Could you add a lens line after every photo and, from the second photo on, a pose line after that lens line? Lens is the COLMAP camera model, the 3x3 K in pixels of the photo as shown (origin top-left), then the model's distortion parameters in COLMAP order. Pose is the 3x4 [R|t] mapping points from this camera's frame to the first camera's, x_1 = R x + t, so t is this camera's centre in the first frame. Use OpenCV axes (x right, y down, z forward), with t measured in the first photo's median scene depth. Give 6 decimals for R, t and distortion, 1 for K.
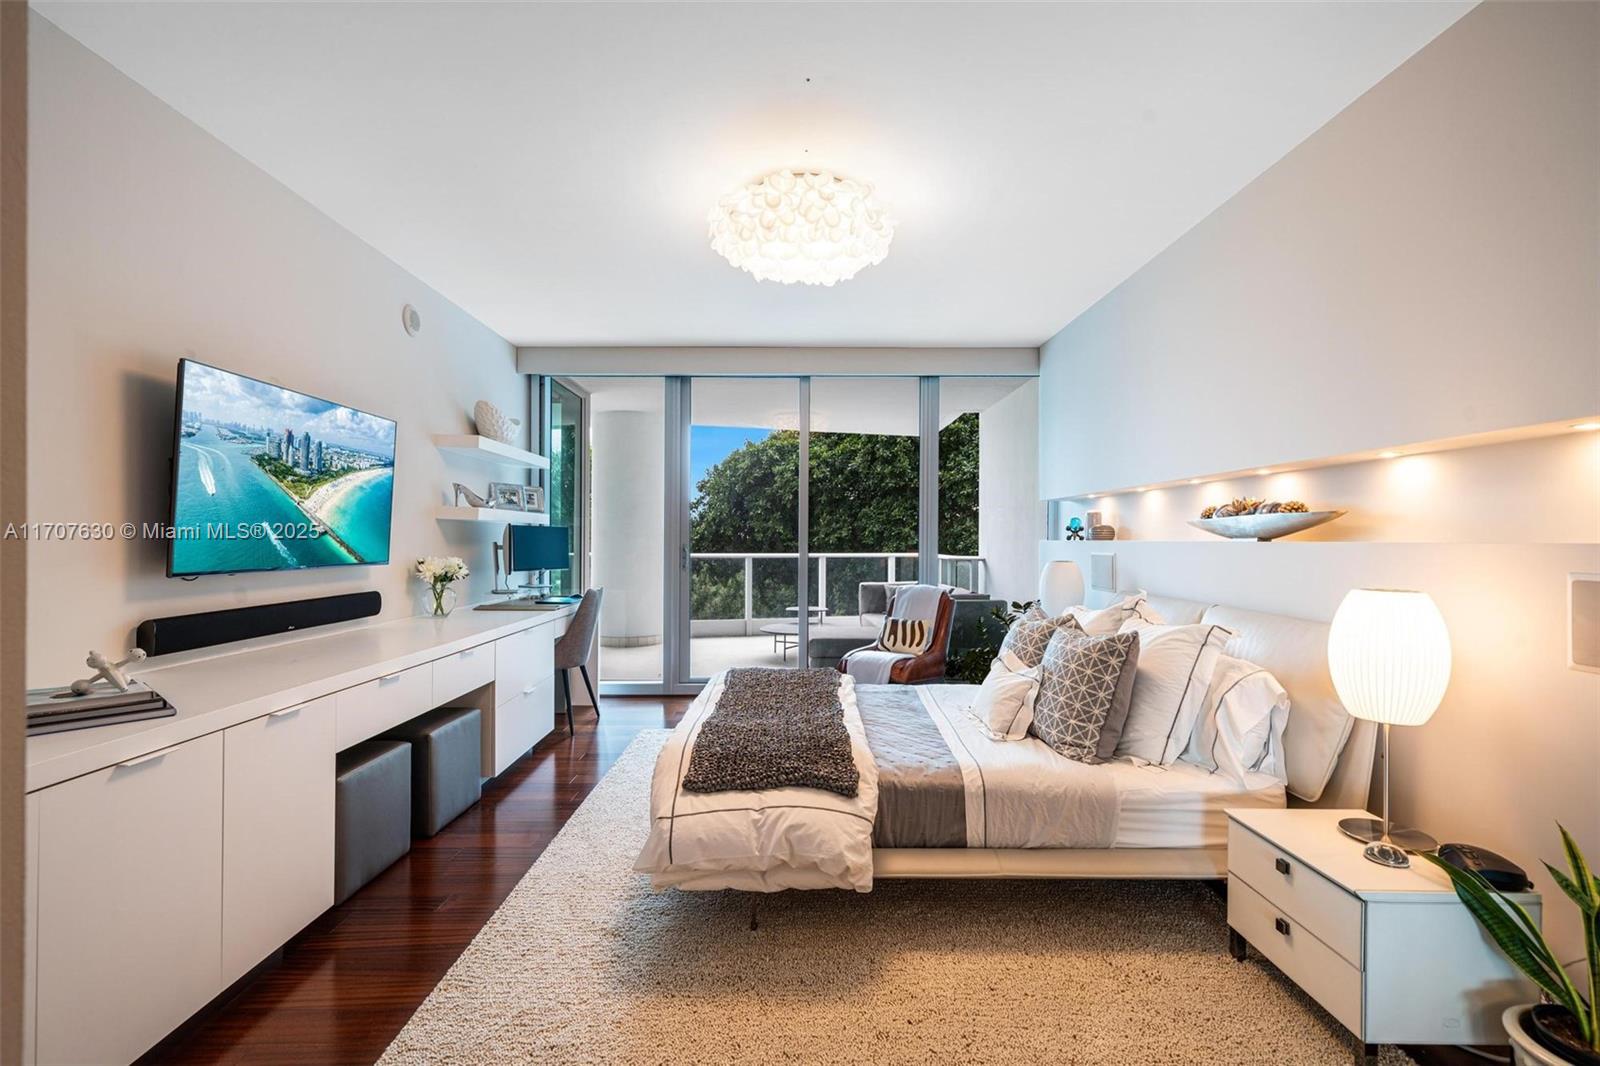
lens RADIAL K [[712.9, 0, 801.3], [0, 712.9, 540.4], [0, 0, 1]] dist [0.002697, 0.000289]
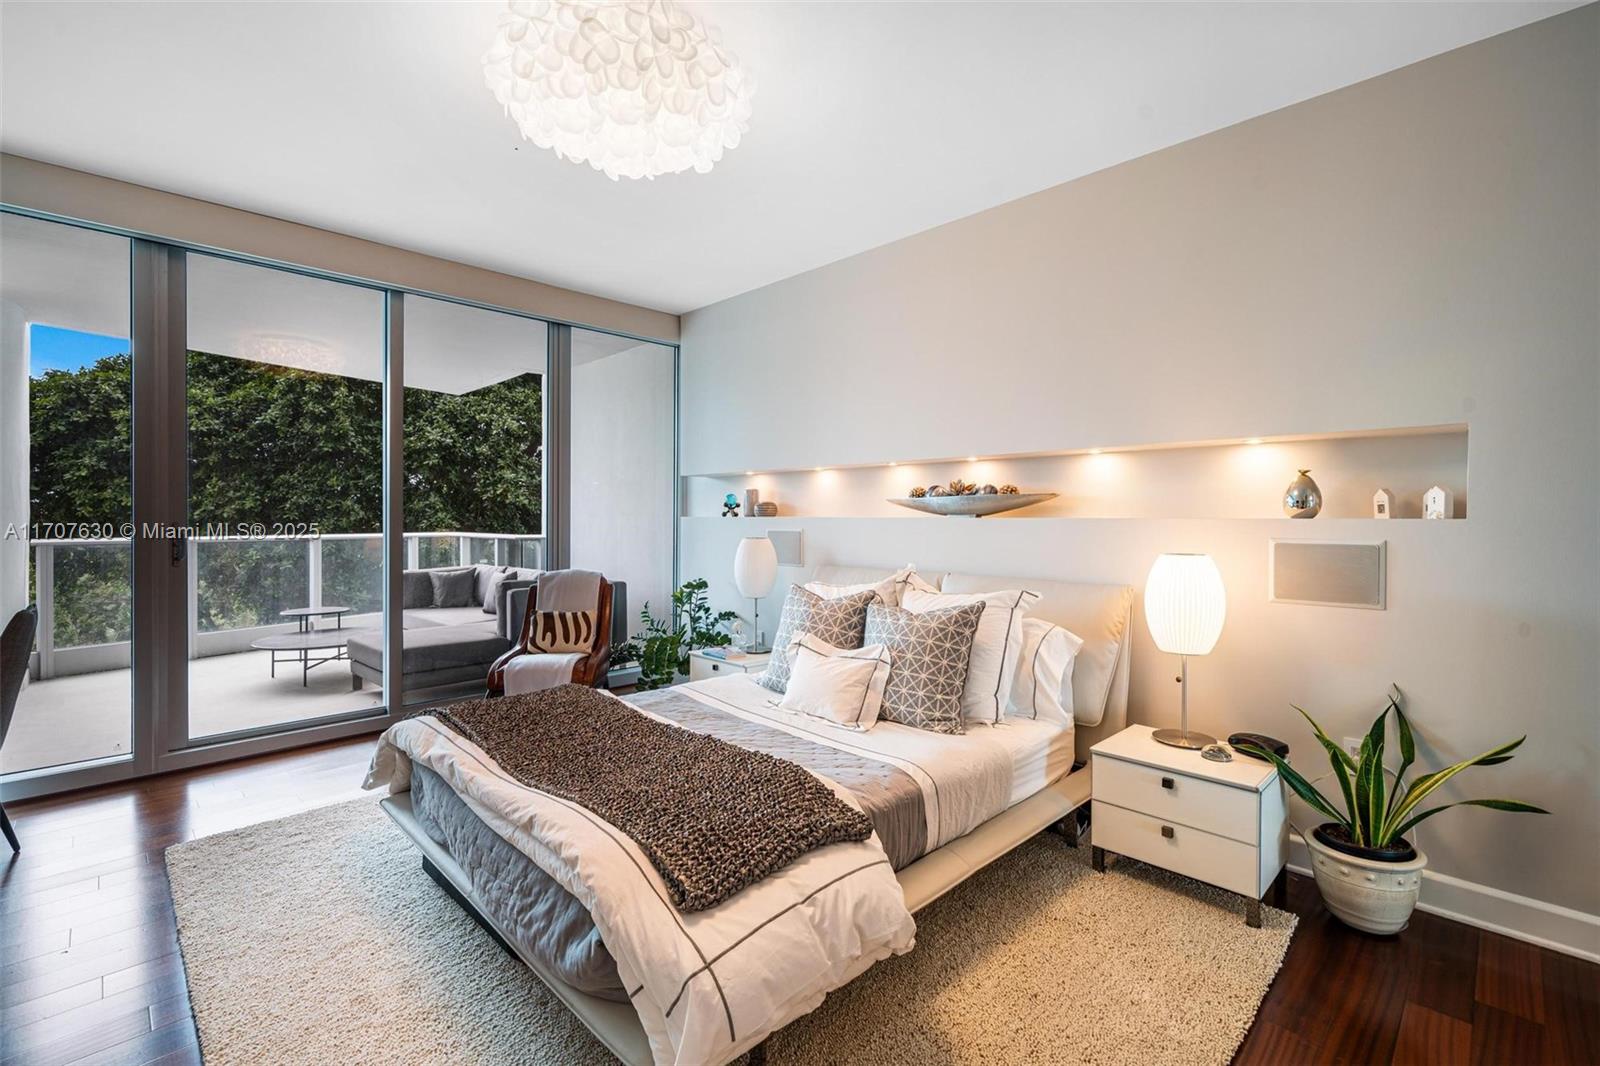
lens RADIAL K [[707.7, 0, 800.2], [0, 707.7, 519.7], [0, 0, 1]] dist [-0.001677, 0.000234]
pose [[0.711912, -0.000568, 0.702269, -0.375677], [-0.001817, 0.999995, 0.002651, 0.001920], [-0.702267, -0.003163, 0.711907, 0.350006]]
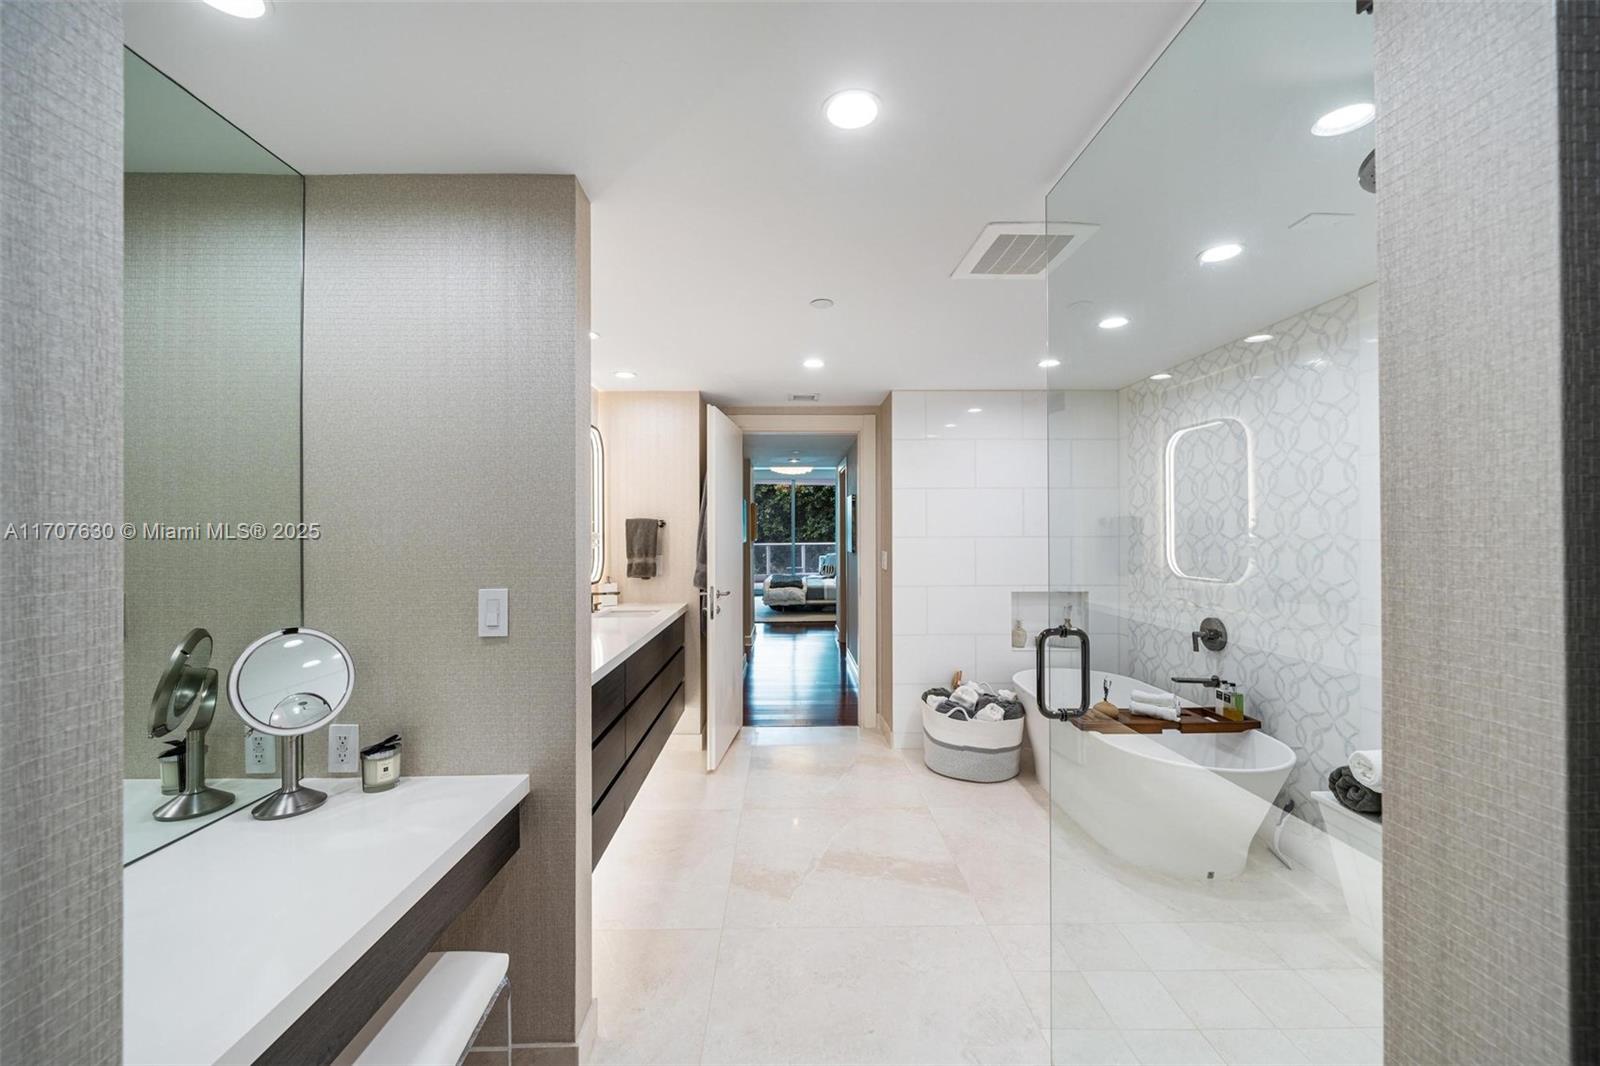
lens RADIAL K [[622.2, 0, 800.0], [0, 622.2, 533.0], [0, 0, 1]] dist [-0.000752, -0.000251]
pose [[0.999967, -0.004238, 0.006974, 0.019670], [0.004243, 0.999991, -0.000601, -0.034460], [-0.006972, 0.000630, 0.999975, -2.448339]]
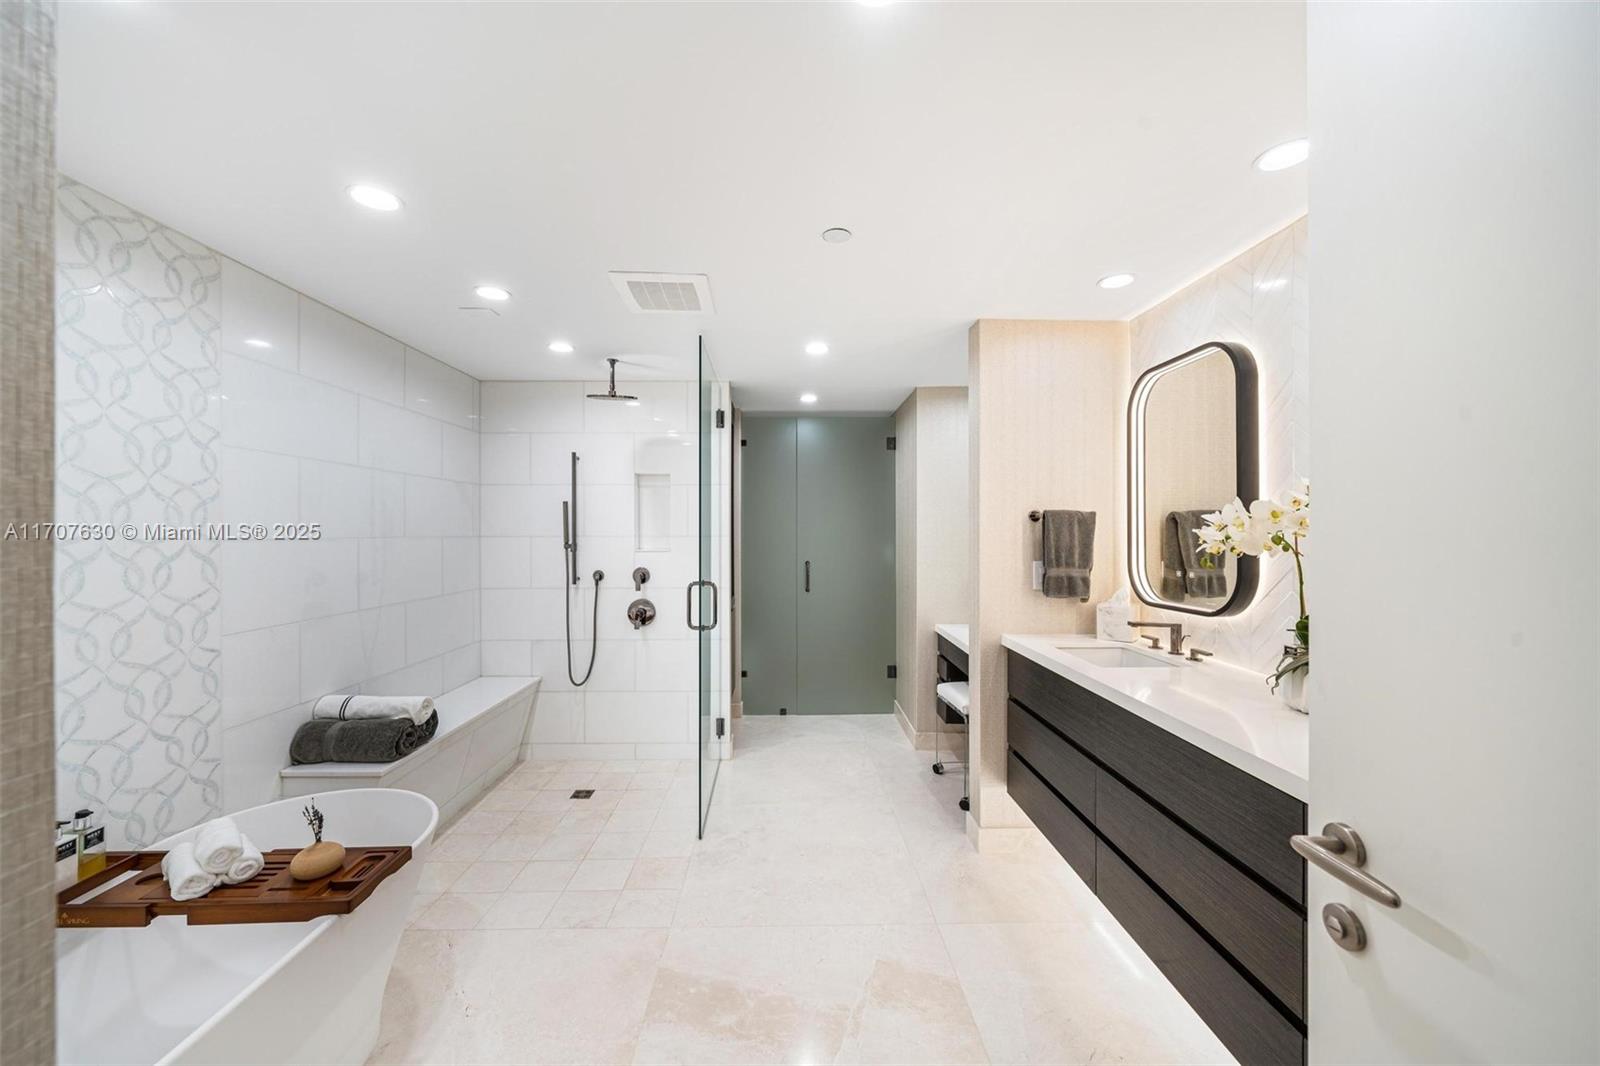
lens RADIAL K [[622.2, 0, 800.0], [0, 622.2, 533.0], [0, 0, 1]] dist [-0.000752, -0.000251]
pose [[-0.999888, -0.000426, -0.014952, 0.090717], [-0.000512, 0.999983, 0.005744, -0.035606], [0.014950, 0.005751, -0.999872, -1.185955]]
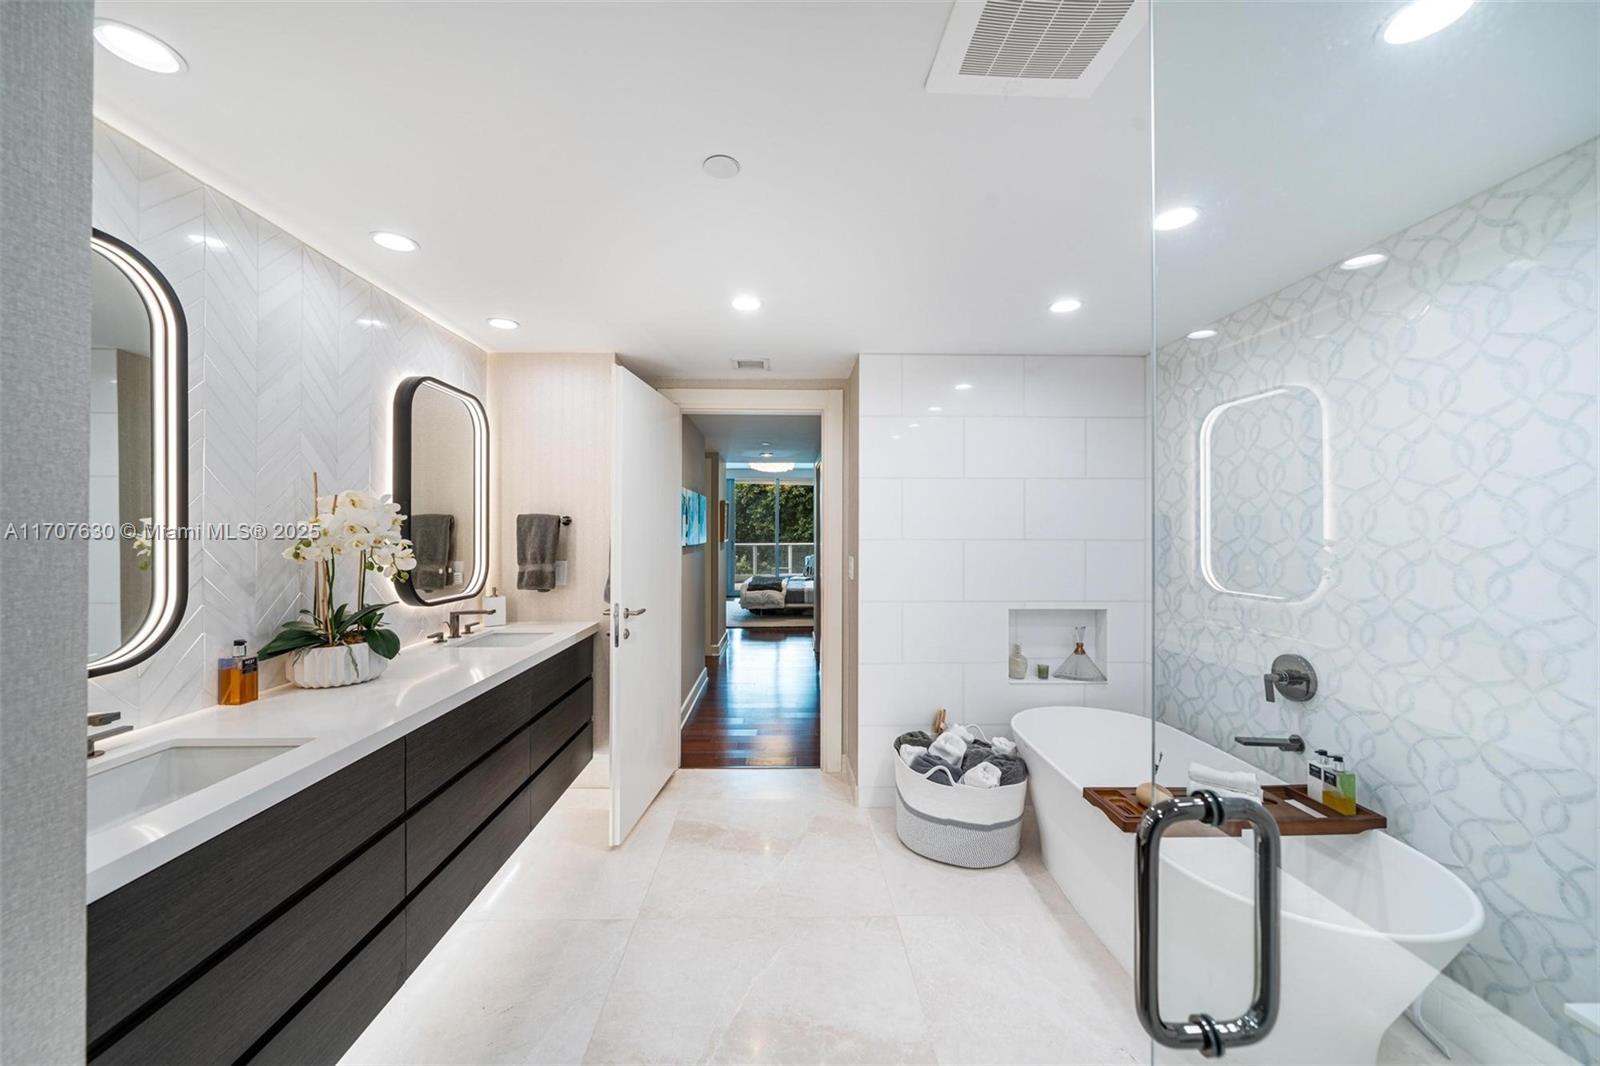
lens RADIAL K [[592.3, 0, 800.0], [0, 592.3, 533.0], [0, 0, 1]] dist [-0.000458, 0.000003]
pose [[0.999906, 0.000788, 0.013683, 0.101135], [-0.000784, 1.000000, -0.000294, -0.035912], [-0.013683, 0.000284, 0.999906, -2.161512]]
